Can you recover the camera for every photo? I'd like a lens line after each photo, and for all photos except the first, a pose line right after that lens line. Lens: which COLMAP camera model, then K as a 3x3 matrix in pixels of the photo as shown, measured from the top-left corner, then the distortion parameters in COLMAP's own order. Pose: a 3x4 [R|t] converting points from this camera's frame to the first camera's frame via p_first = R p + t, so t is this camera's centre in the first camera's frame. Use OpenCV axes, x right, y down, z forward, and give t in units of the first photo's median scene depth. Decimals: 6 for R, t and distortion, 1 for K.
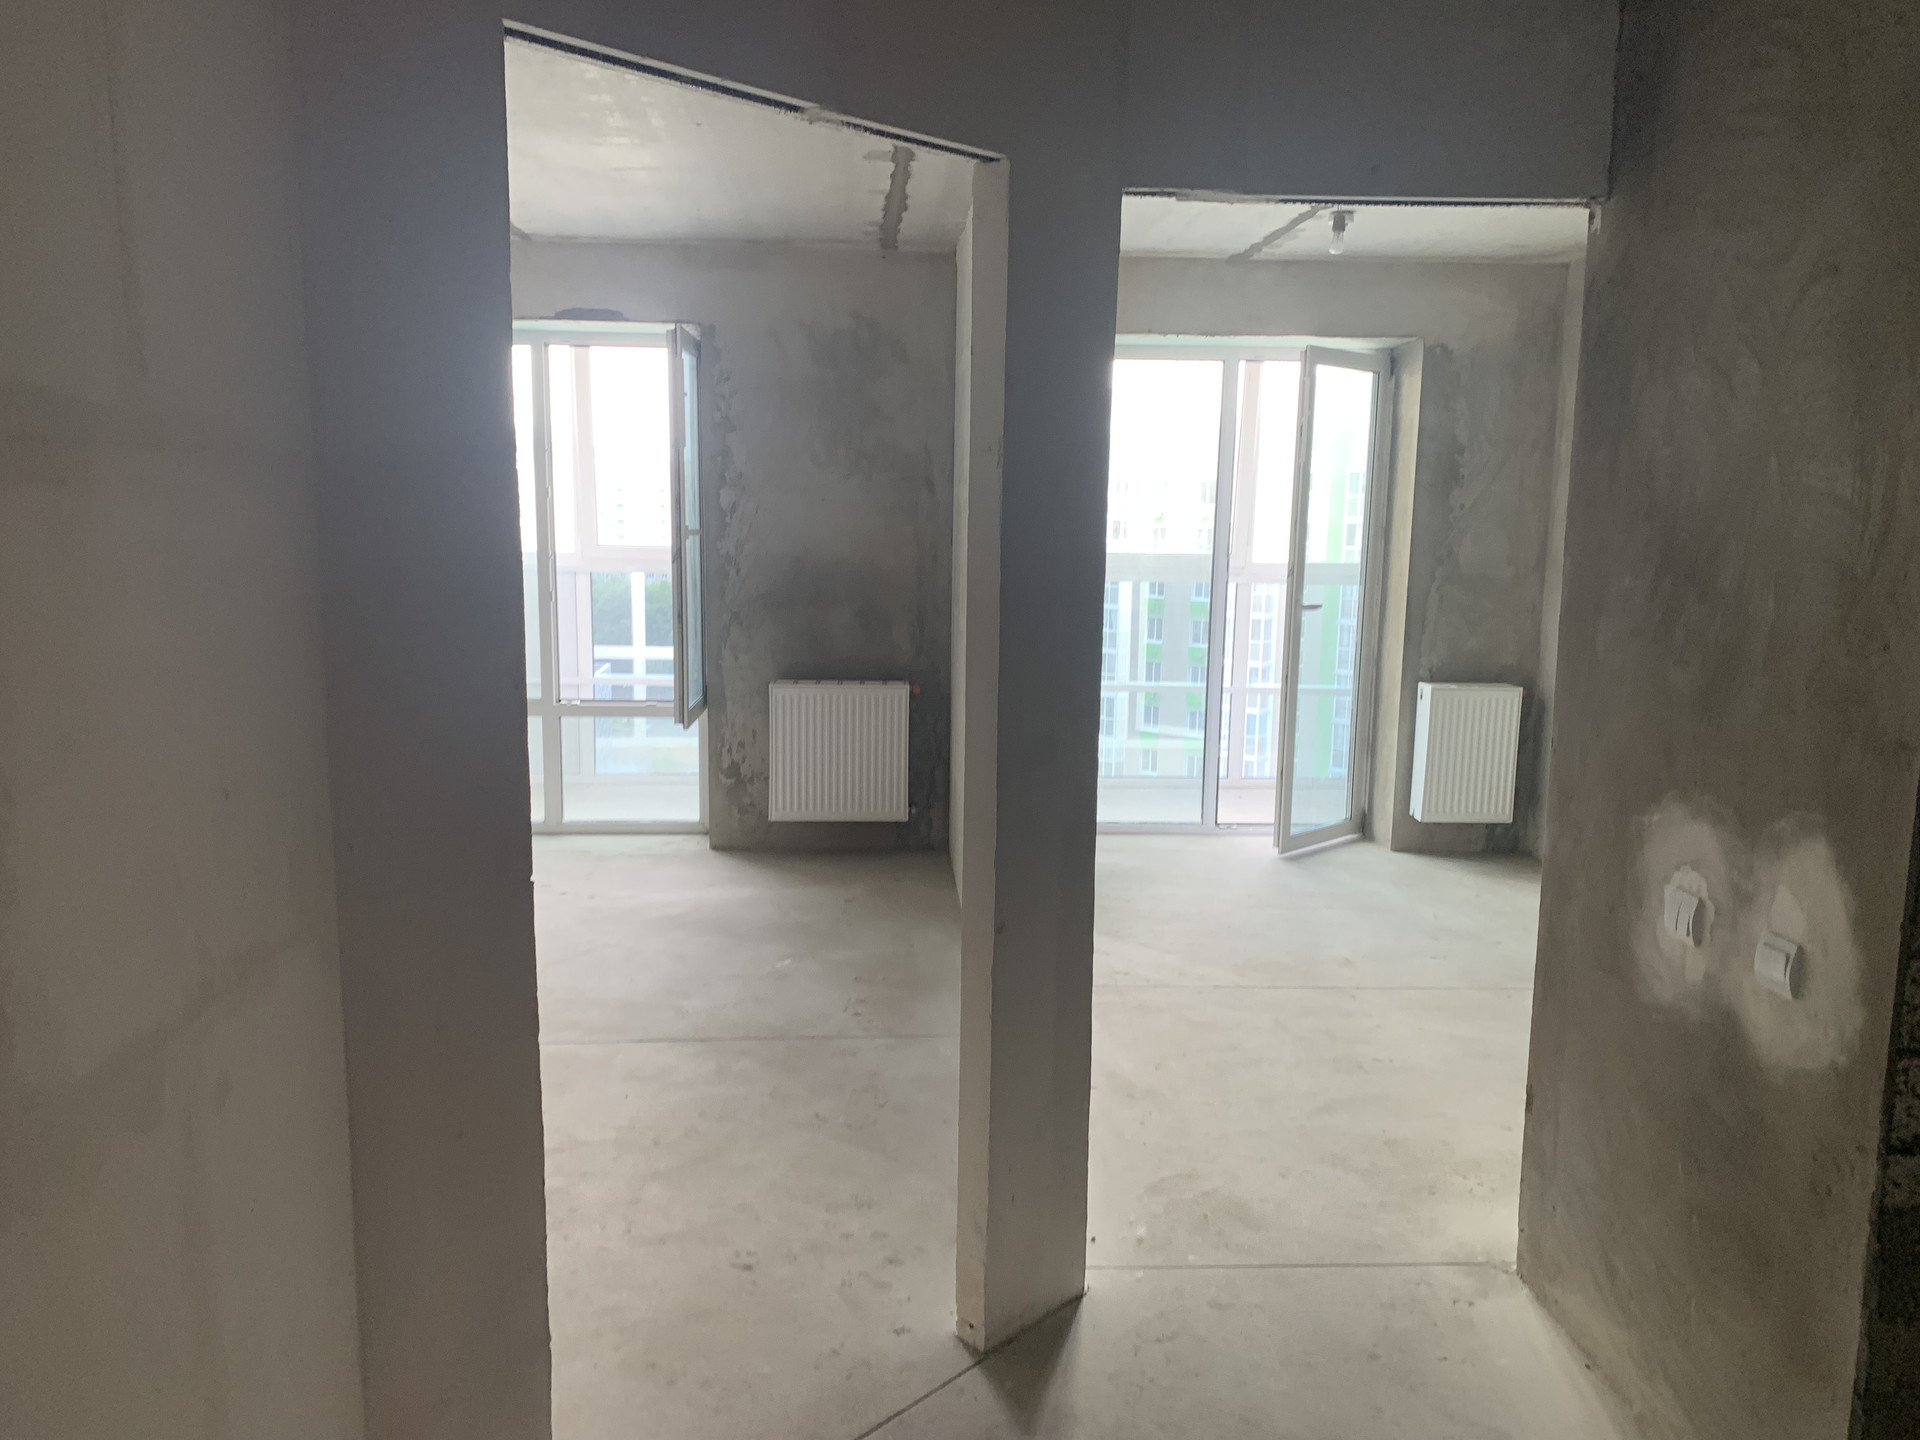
lens RADIAL K [[1443.3, 0, 956.4], [0, 1443.3, 732.4], [0, 0, 1]] dist [0.013960, -0.005152]
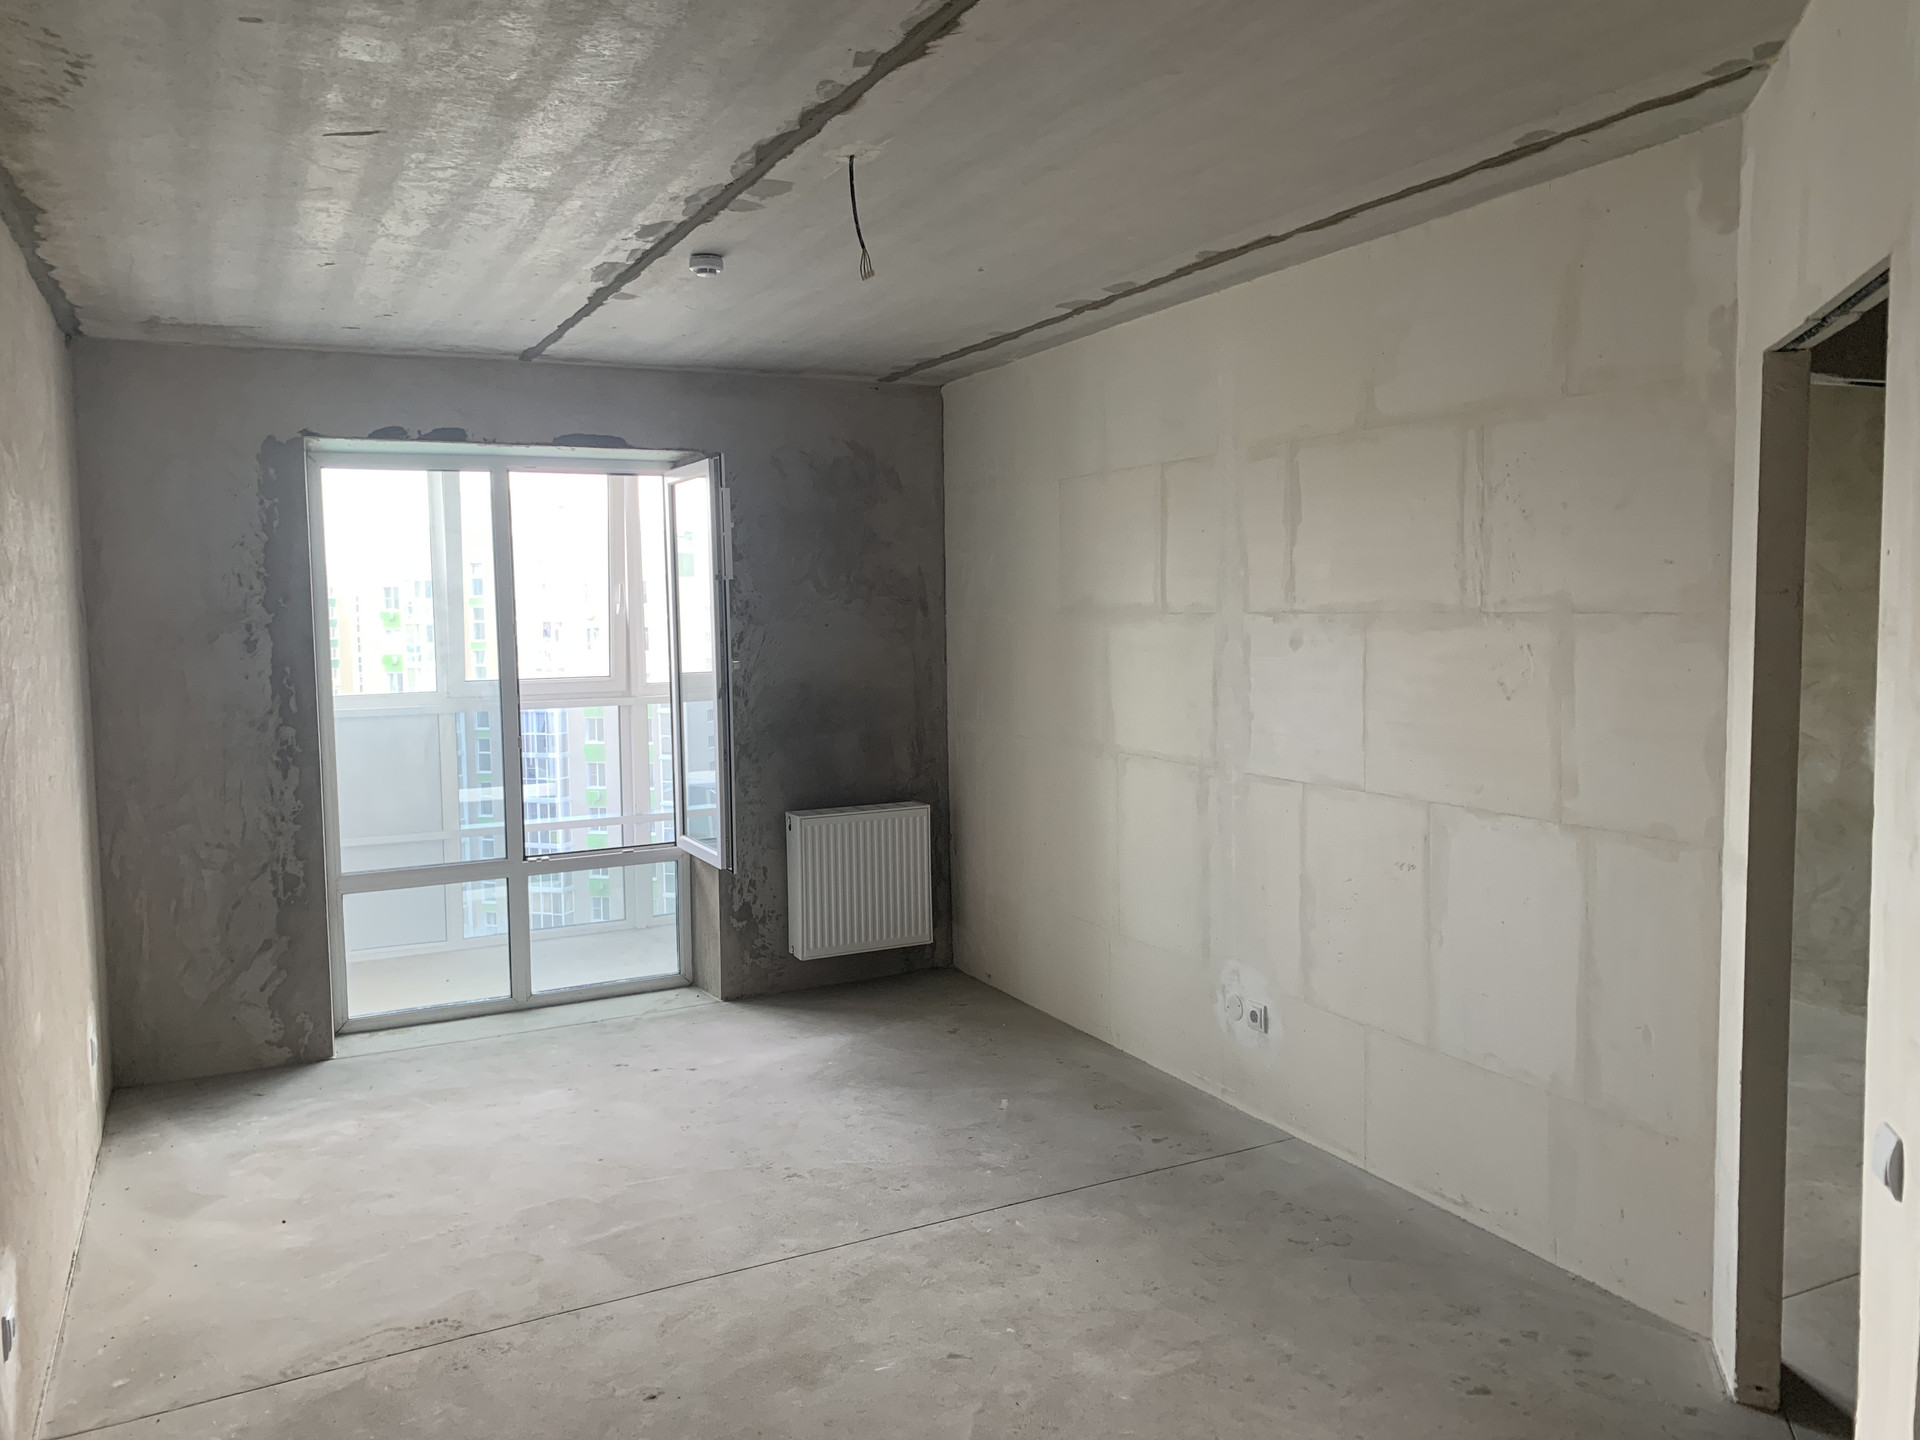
lens RADIAL K [[1443.3, 0, 937.0], [0, 1443.3, 643.4], [0, 0, 1]] dist [0.013960, -0.005152]
pose [[0.923406, -0.043769, 0.381320, -0.396755], [0.091839, 0.989814, -0.108785, -0.033938], [-0.372675, 0.135473, 0.918020, 0.063963]]
